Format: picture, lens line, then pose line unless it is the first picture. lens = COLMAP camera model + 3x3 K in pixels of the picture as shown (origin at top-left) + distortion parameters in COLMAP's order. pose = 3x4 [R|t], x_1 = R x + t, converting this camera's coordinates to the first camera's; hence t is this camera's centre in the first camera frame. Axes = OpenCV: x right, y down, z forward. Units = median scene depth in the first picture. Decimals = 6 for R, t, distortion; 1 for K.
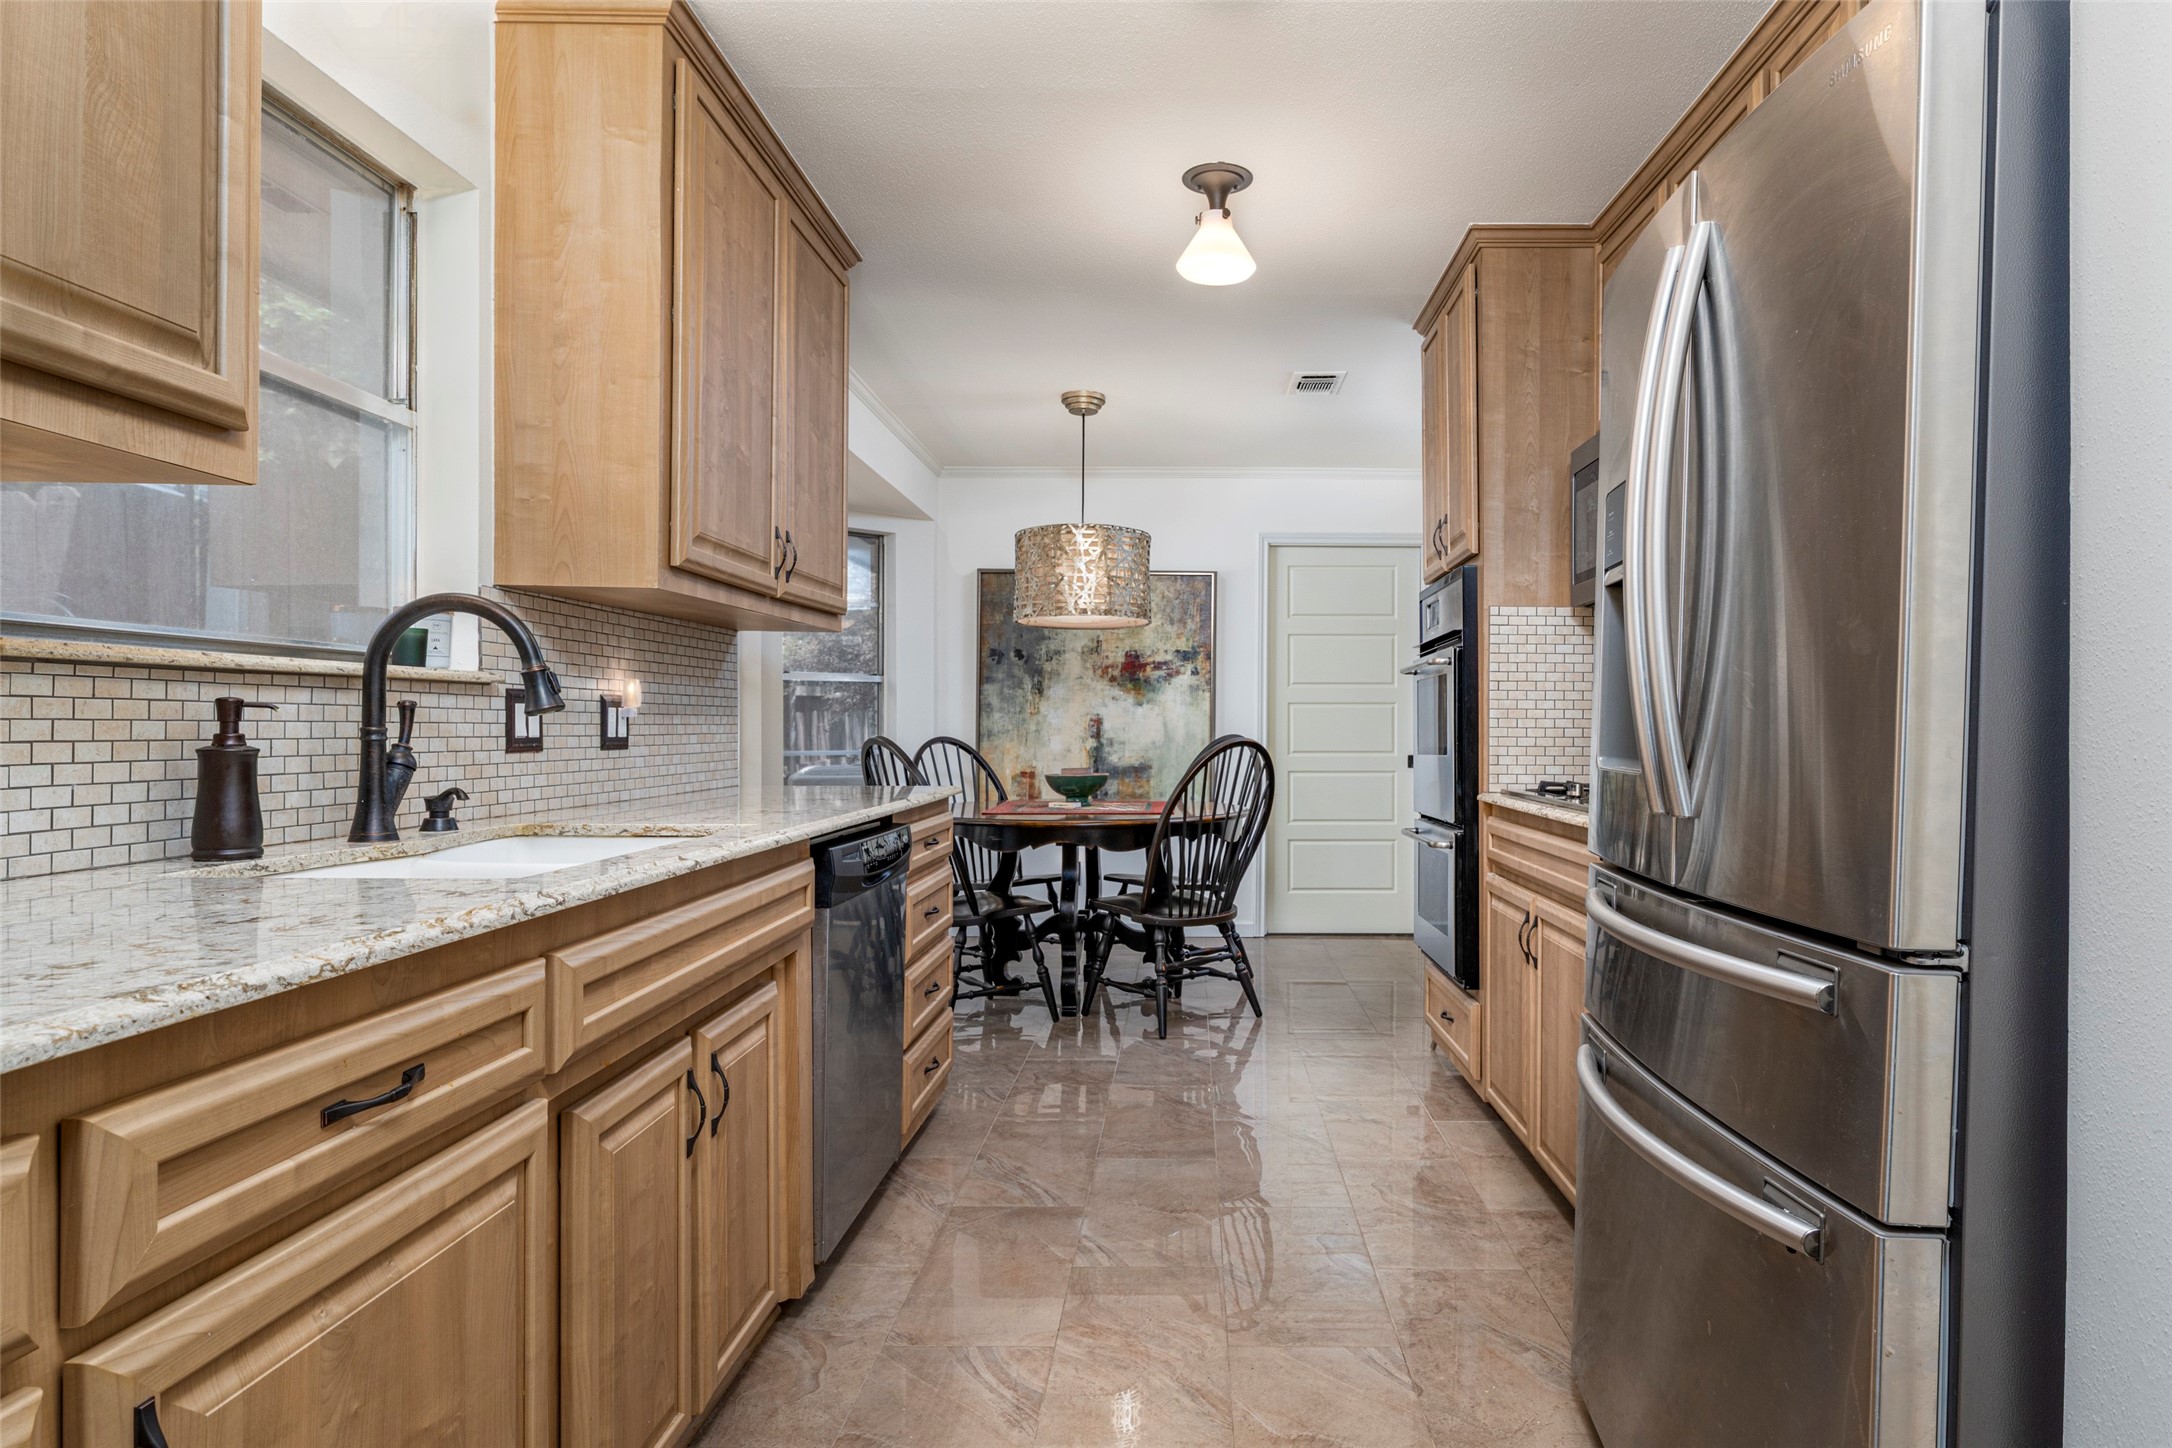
lens RADIAL K [[1234.7, 0, 1092.8], [0, 1234.7, 729.0], [0, 0, 1]] dist [0.004060, -0.002806]
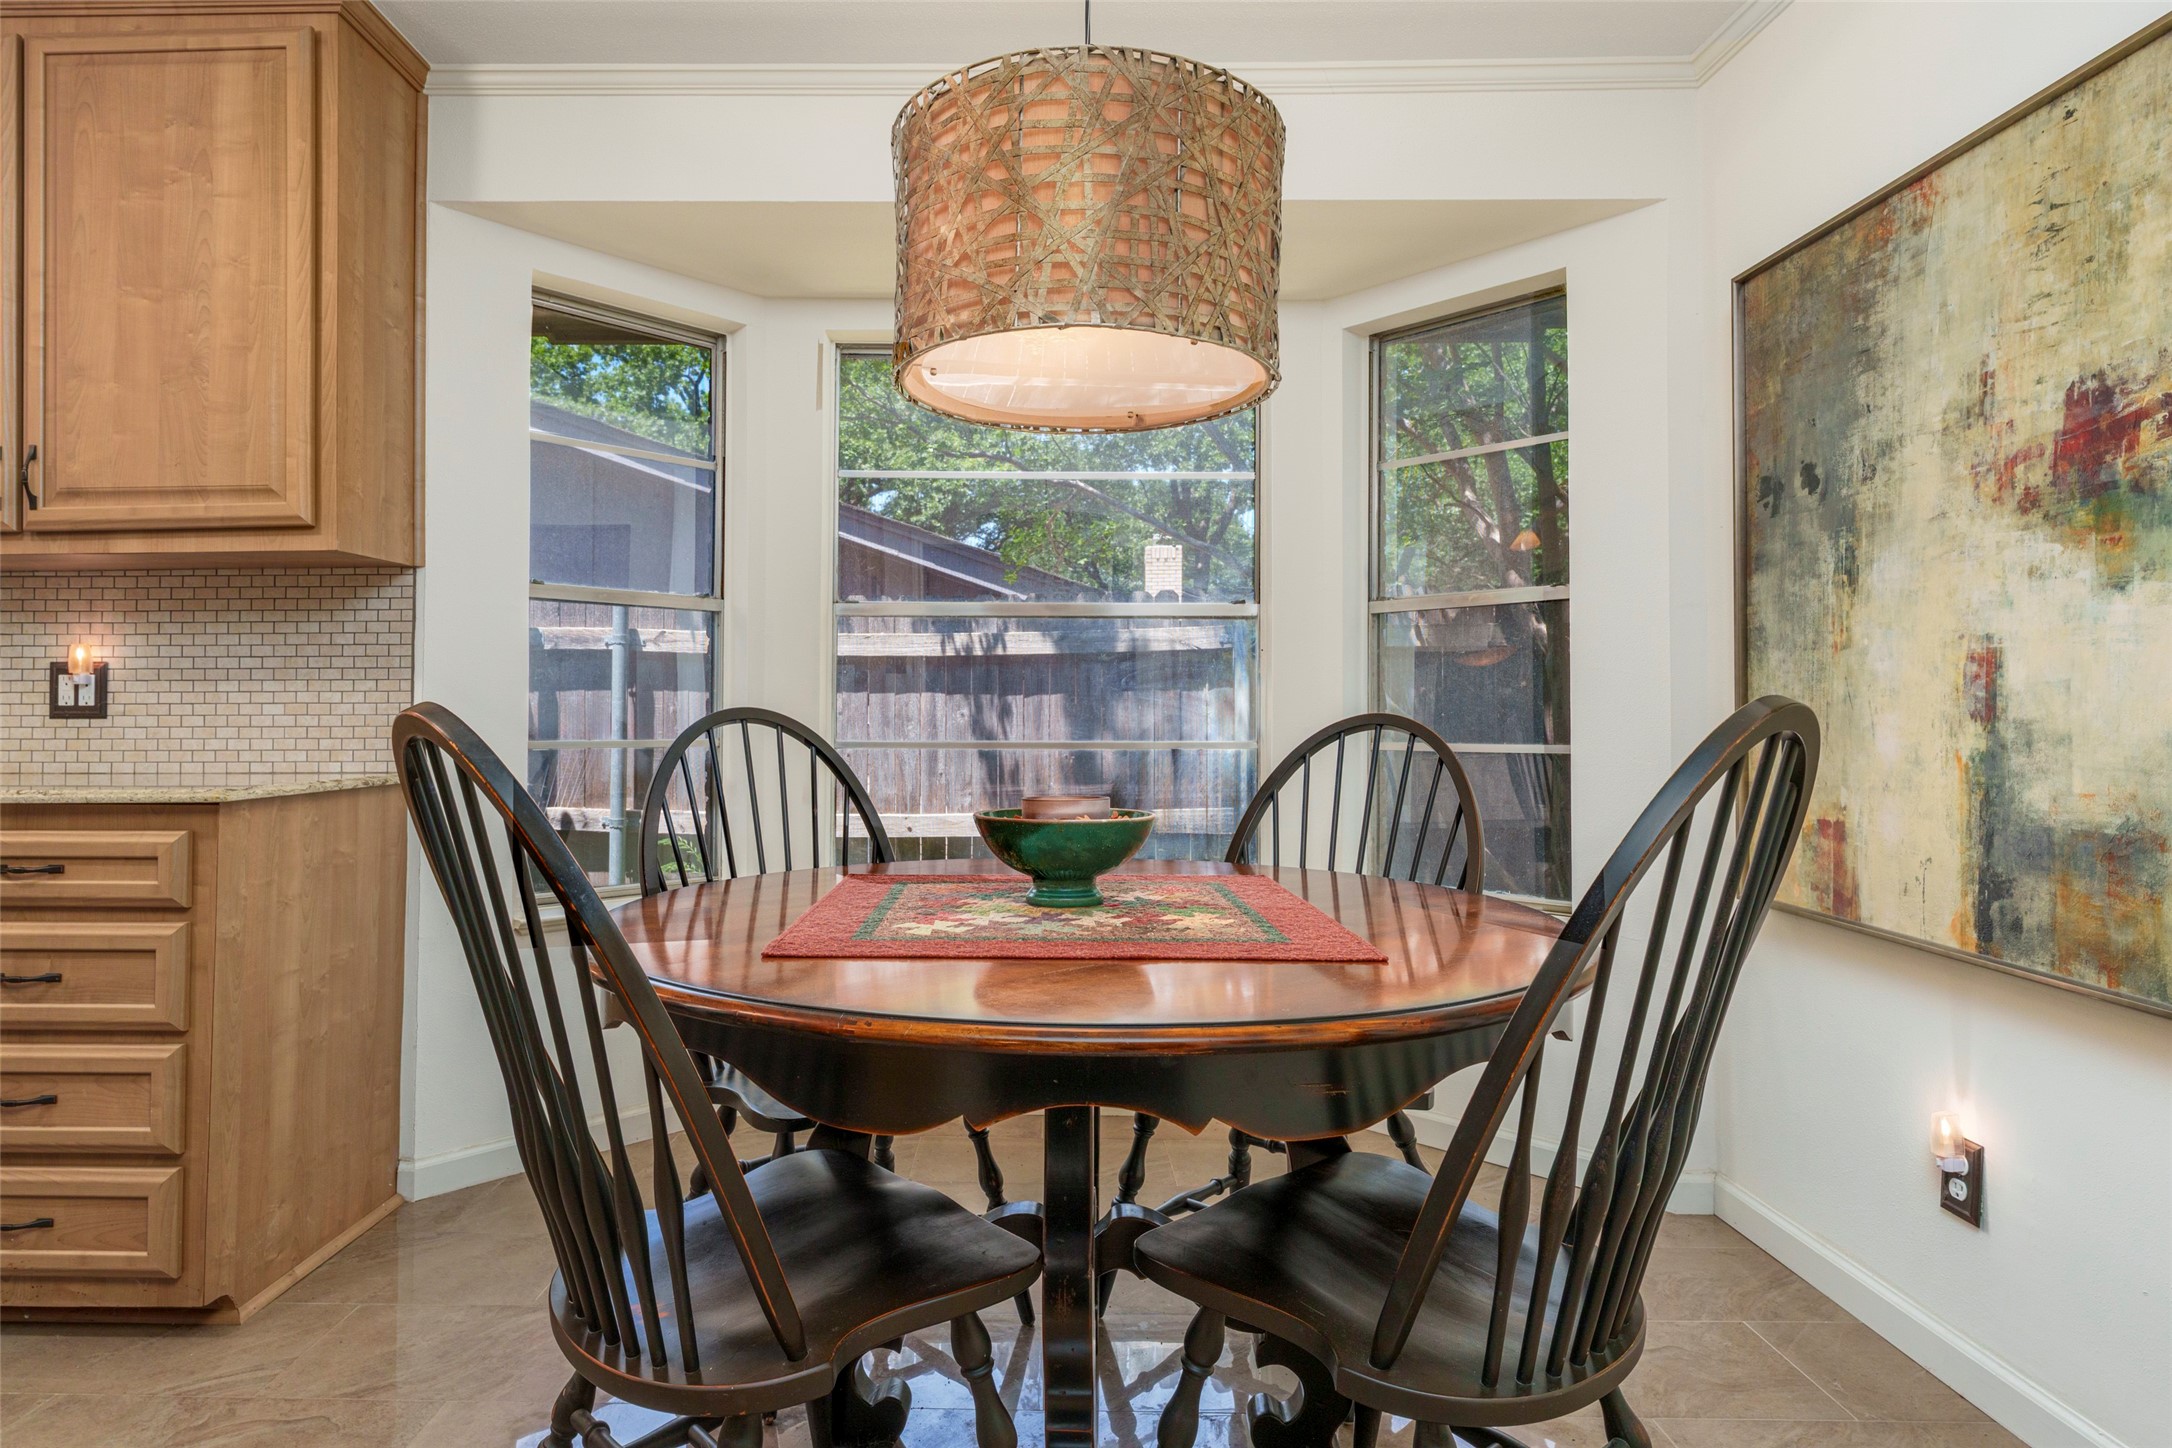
lens RADIAL K [[1234.7, 0, 1041.1], [0, 1234.7, 677.4], [0, 0, 1]] dist [0.004060, -0.002806]
pose [[0.048196, -0.034285, -0.998249, 0.274099], [-0.001517, 0.999407, -0.034398, 0.007558], [0.998837, 0.003172, 0.048116, 0.772337]]
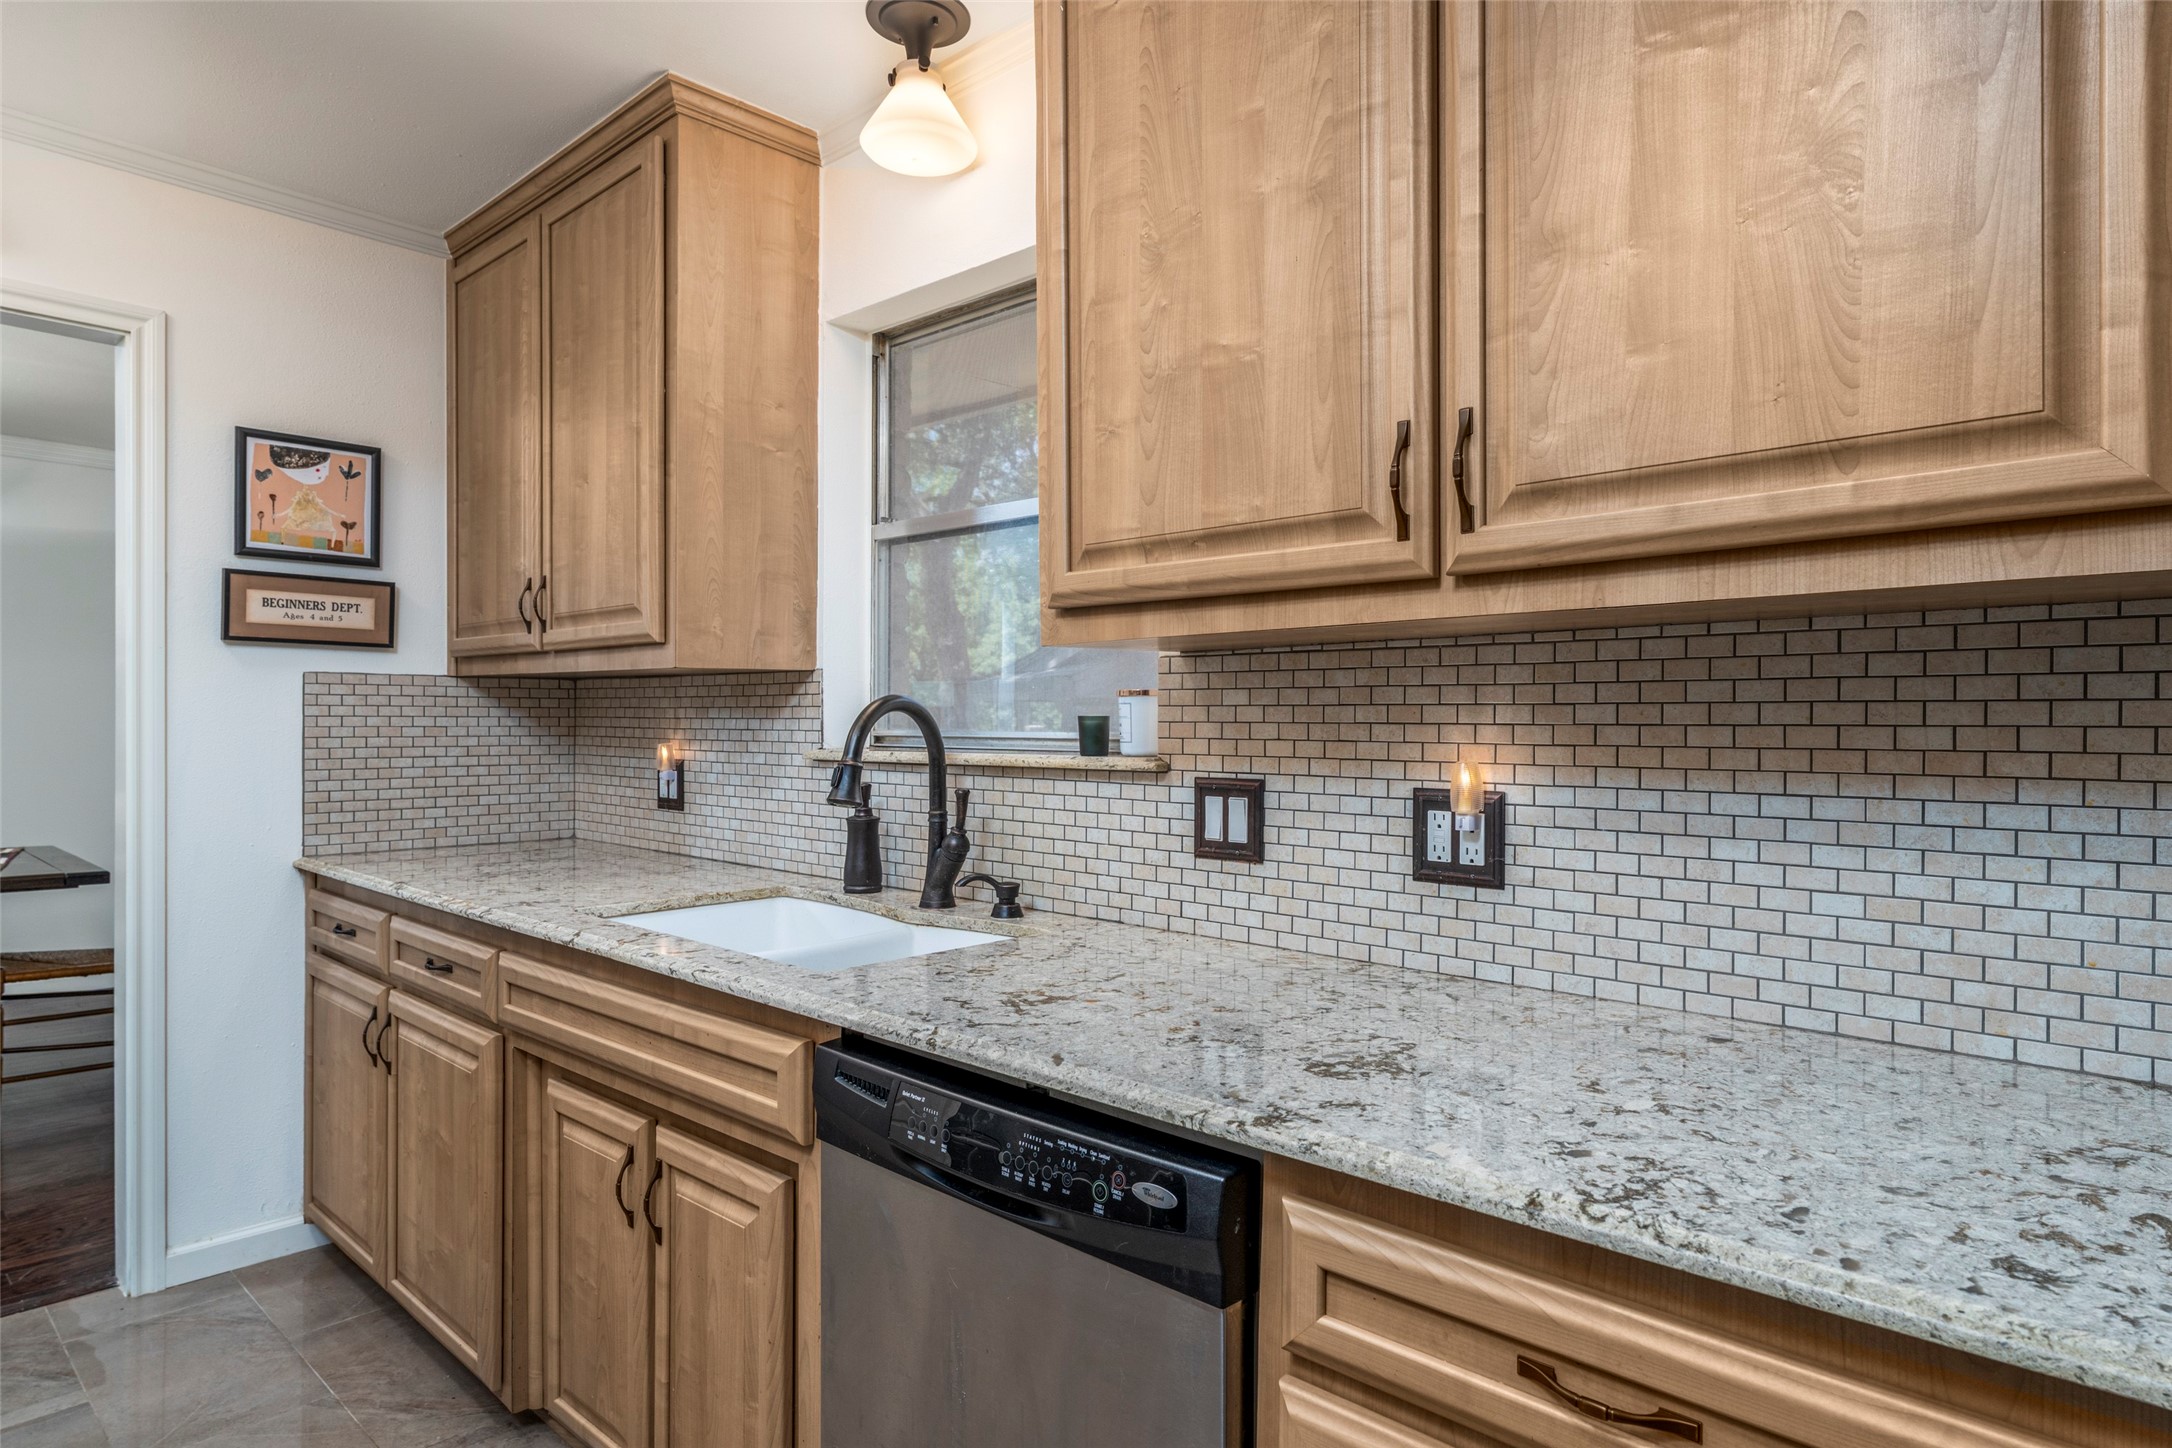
lens RADIAL K [[1234.7, 0, 1121.8], [0, 1234.7, 722.2], [0, 0, 1]] dist [0.004060, -0.002806]
pose [[-0.611755, -0.011206, -0.790968, 0.071662], [-0.011617, 0.999919, -0.005182, -0.024298], [0.790962, 0.006019, -0.611836, 0.557901]]
